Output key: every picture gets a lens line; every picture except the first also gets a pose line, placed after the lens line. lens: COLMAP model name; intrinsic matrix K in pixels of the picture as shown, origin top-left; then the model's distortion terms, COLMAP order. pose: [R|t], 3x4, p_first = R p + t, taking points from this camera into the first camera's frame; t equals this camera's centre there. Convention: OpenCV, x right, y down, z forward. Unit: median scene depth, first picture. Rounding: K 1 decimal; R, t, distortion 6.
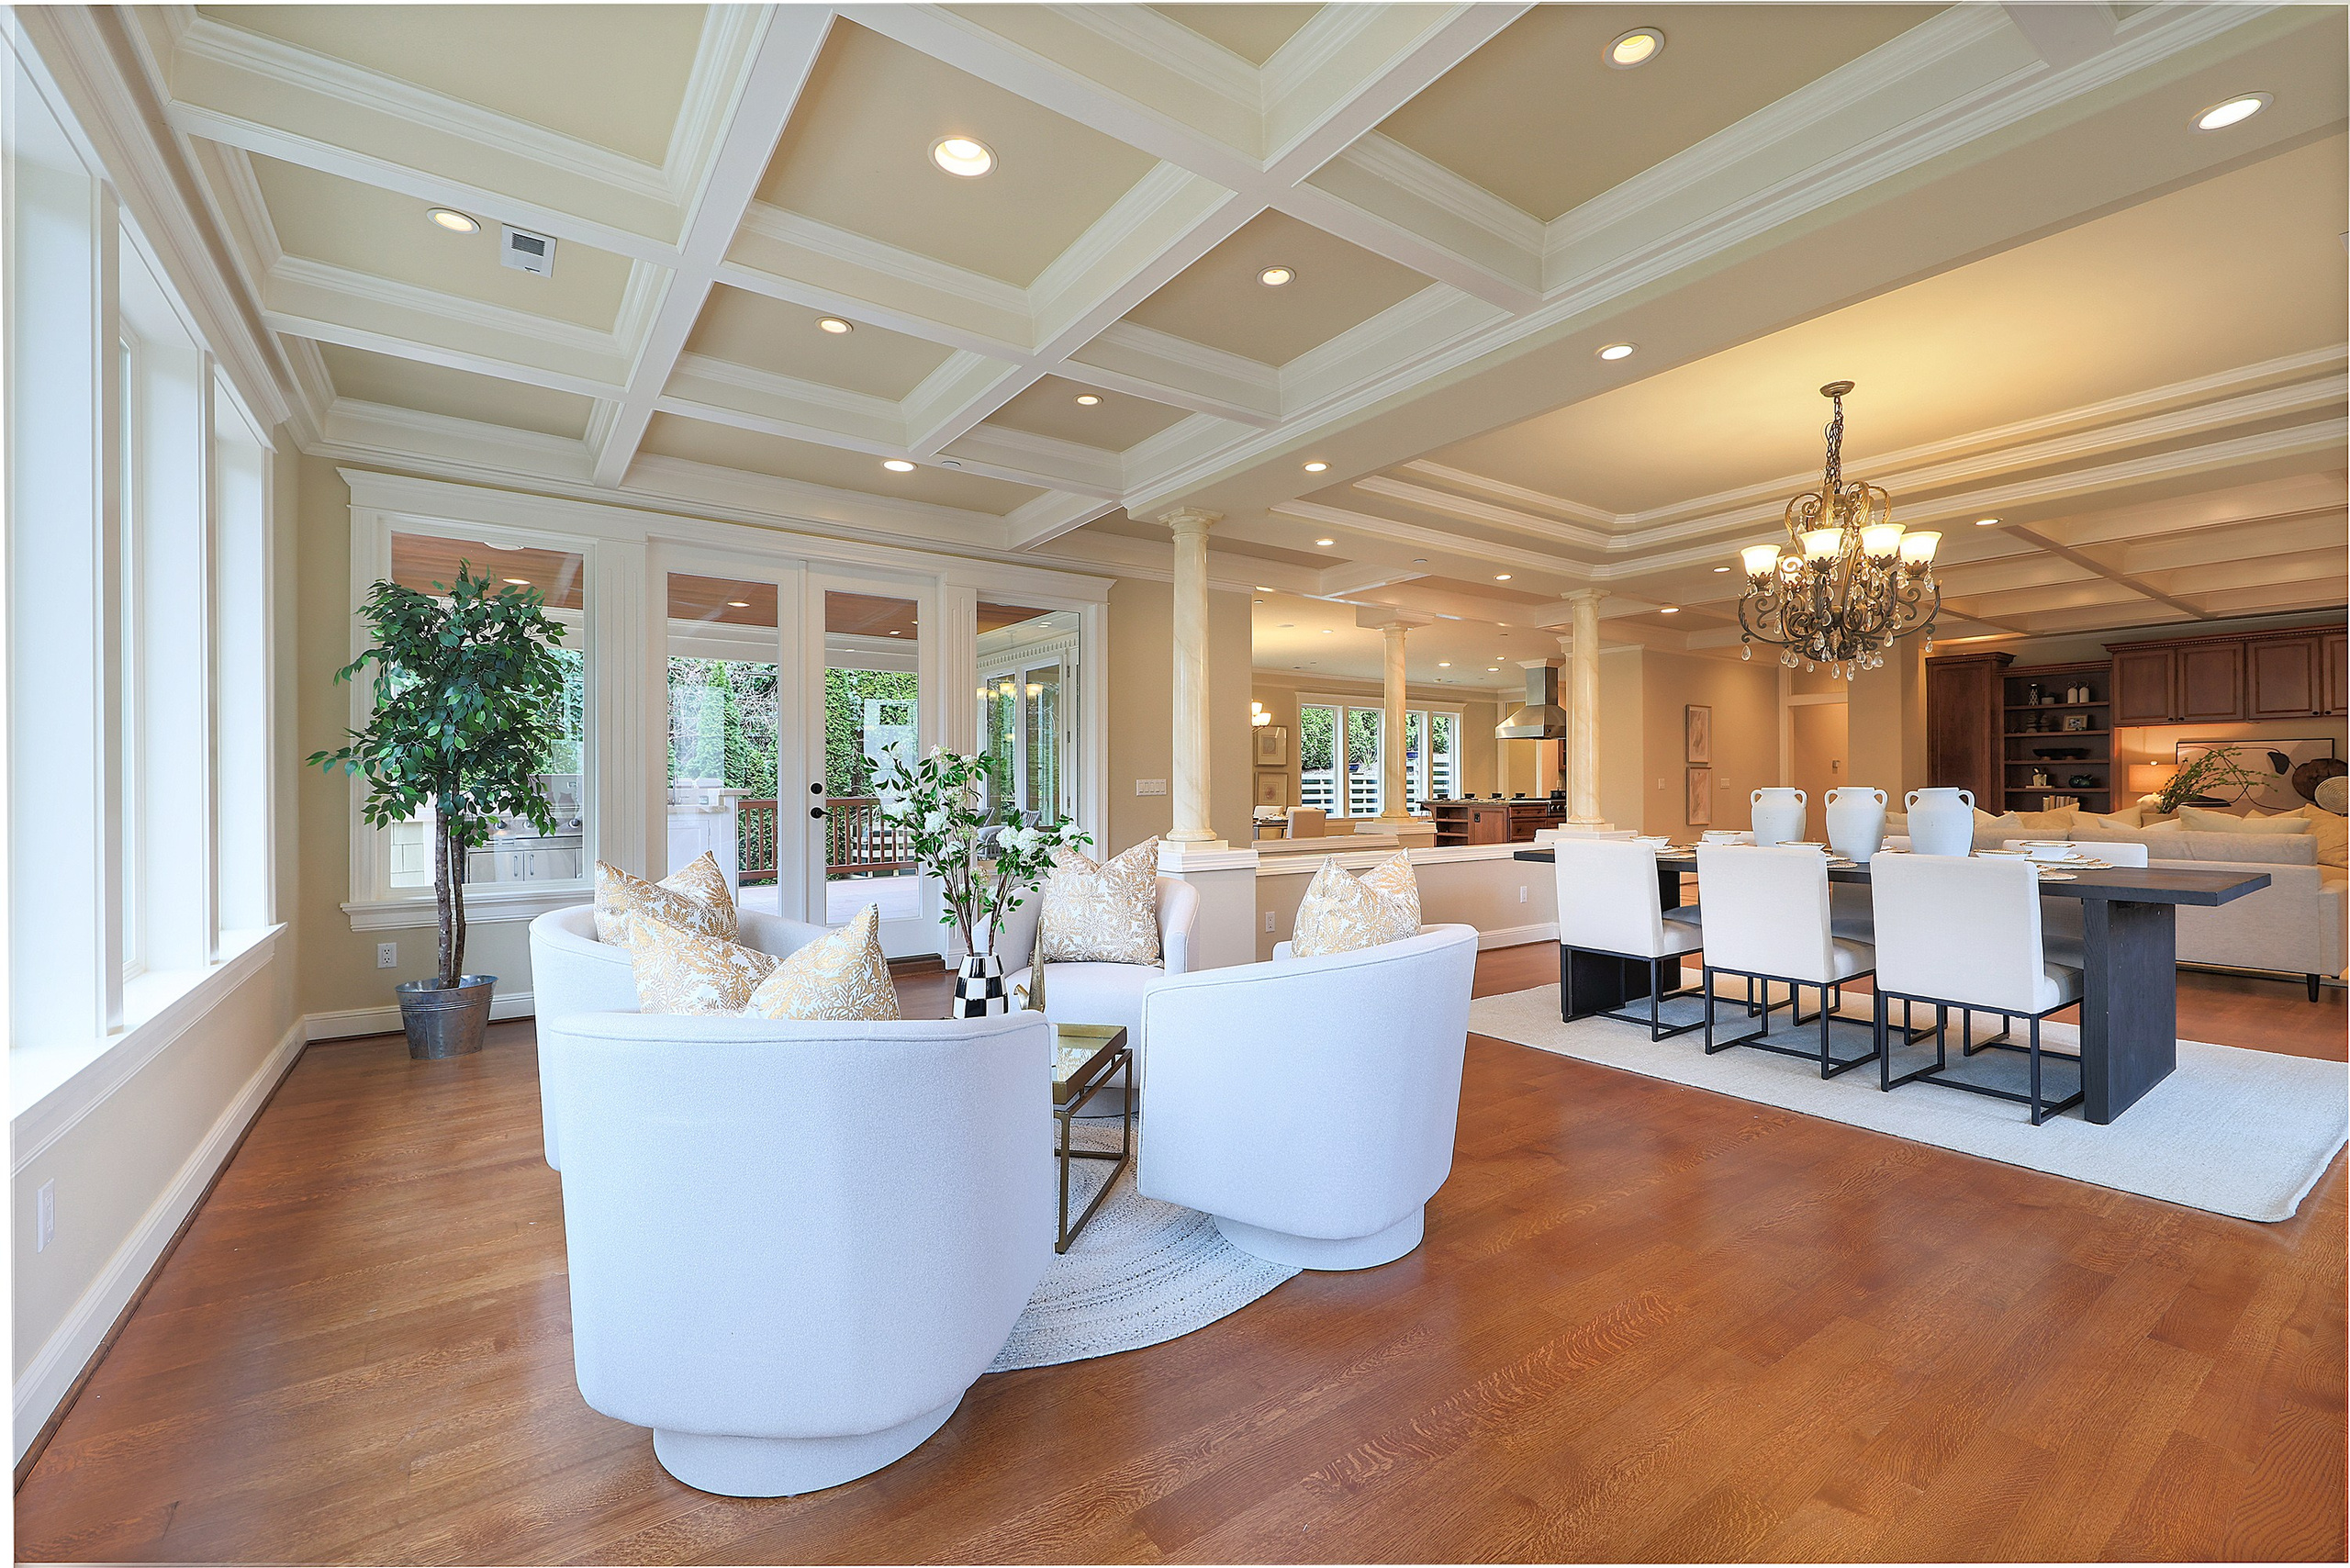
lens RADIAL K [[998.5, 0, 1233.9], [0, 998.5, 789.8], [0, 0, 1]] dist [-0.003155, -0.001146]
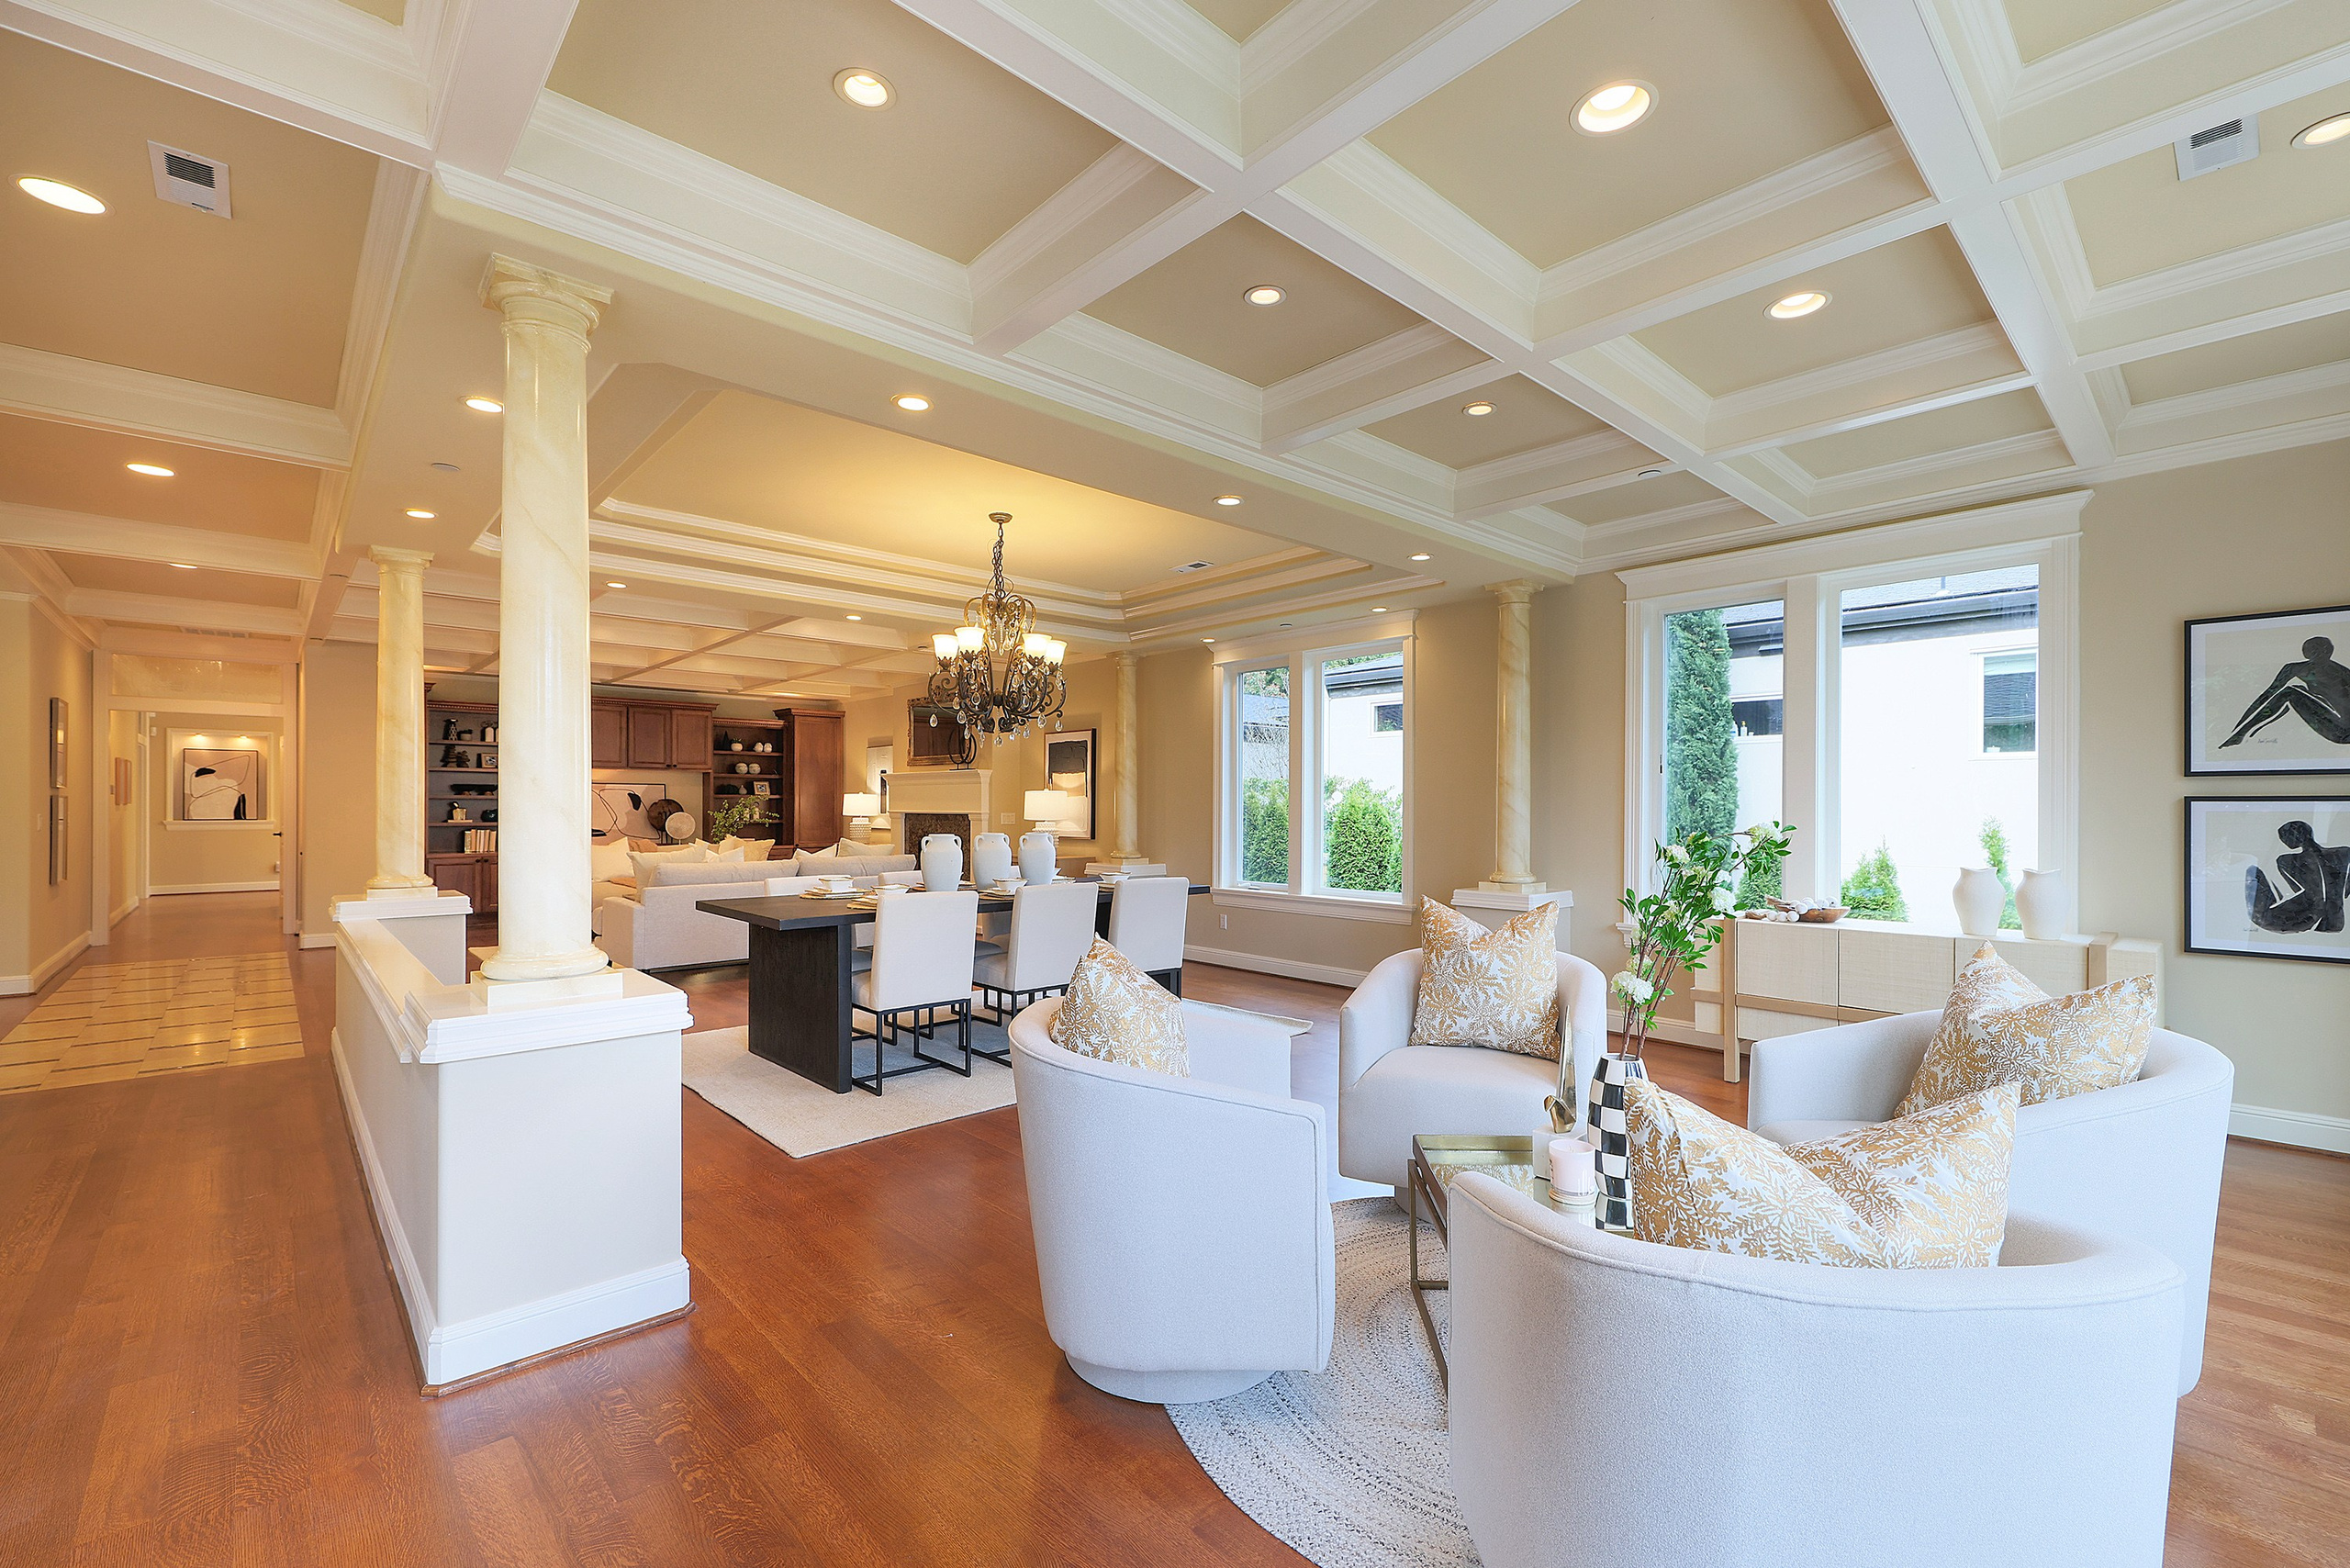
lens RADIAL K [[986.4, 0, 1175.0], [0, 986.4, 784.0], [0, 0, 1]] dist [0.000572, -0.000087]
pose [[-0.094240, 0.029038, 0.995126, -0.281891], [-0.000367, 0.999573, -0.029202, -0.011610], [-0.995549, -0.003117, -0.094189, 0.388549]]
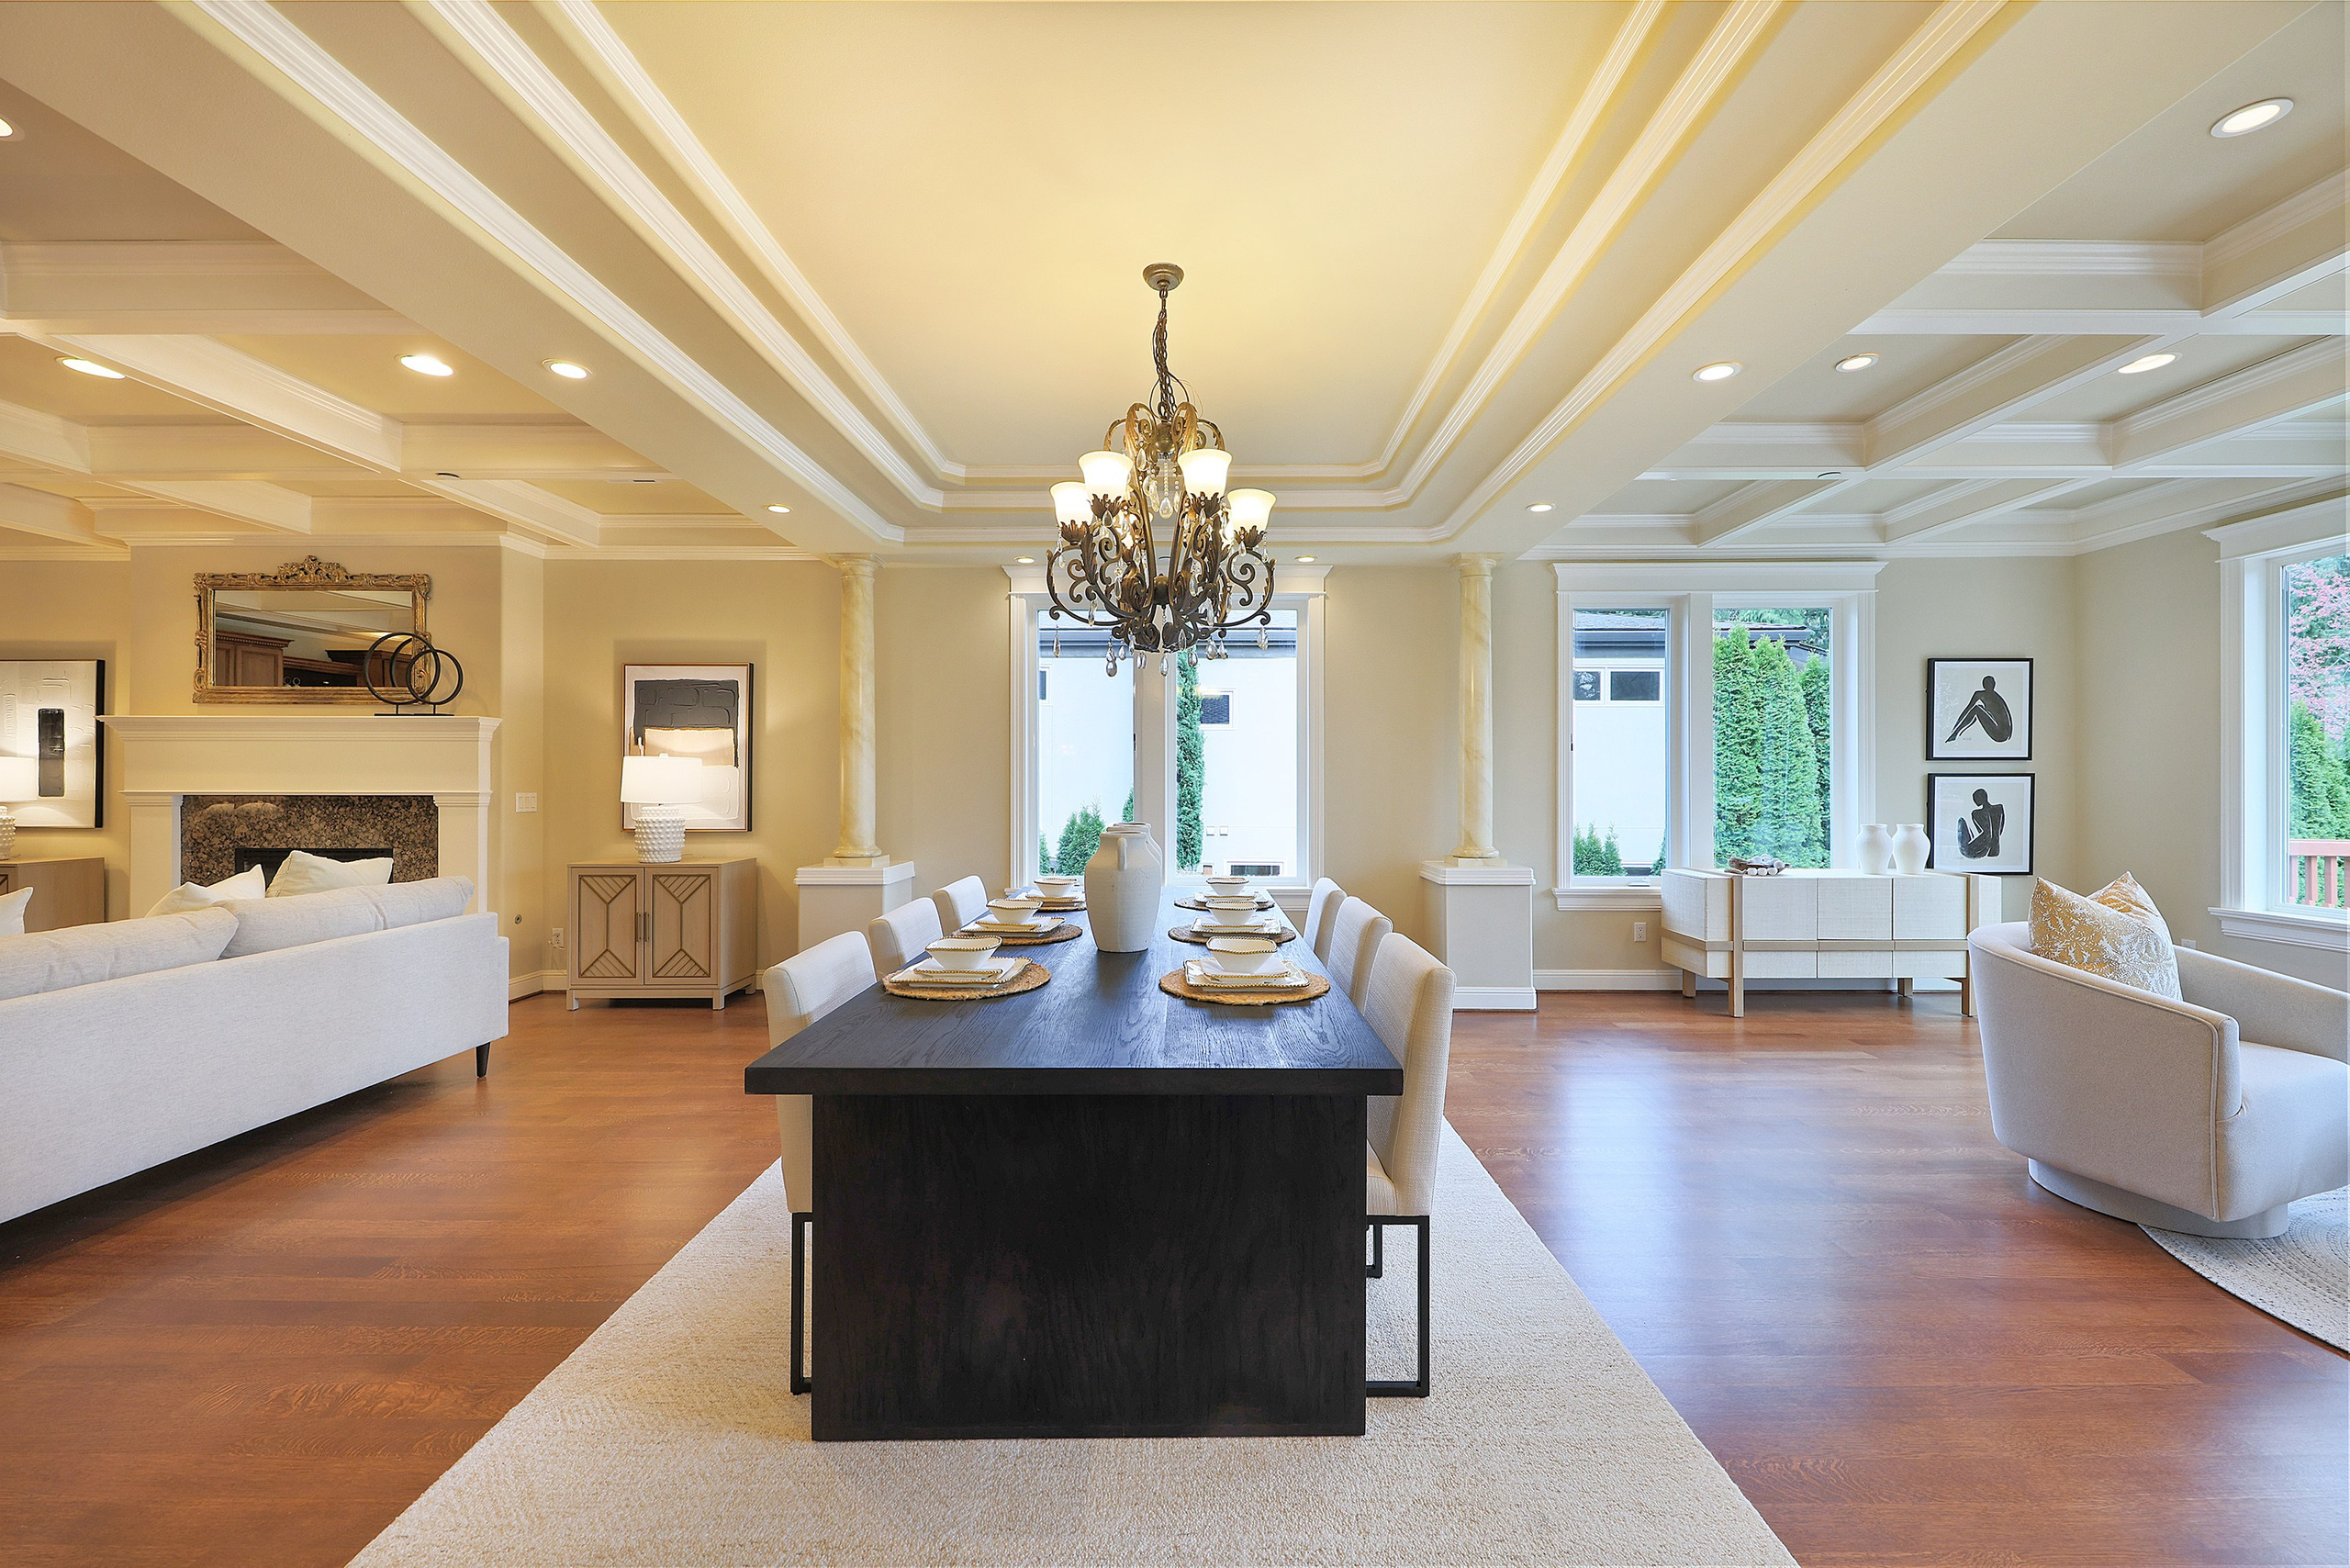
lens RADIAL K [[913.5, 0, 1186.5], [0, 913.5, 778.9], [0, 0, 1]] dist [-0.001623, -0.000224]
pose [[-0.795820, 0.007667, 0.605484, 0.083969], [0.005686, 0.999970, -0.005189, -0.014584], [-0.605506, -0.000686, -0.795840, 0.658179]]
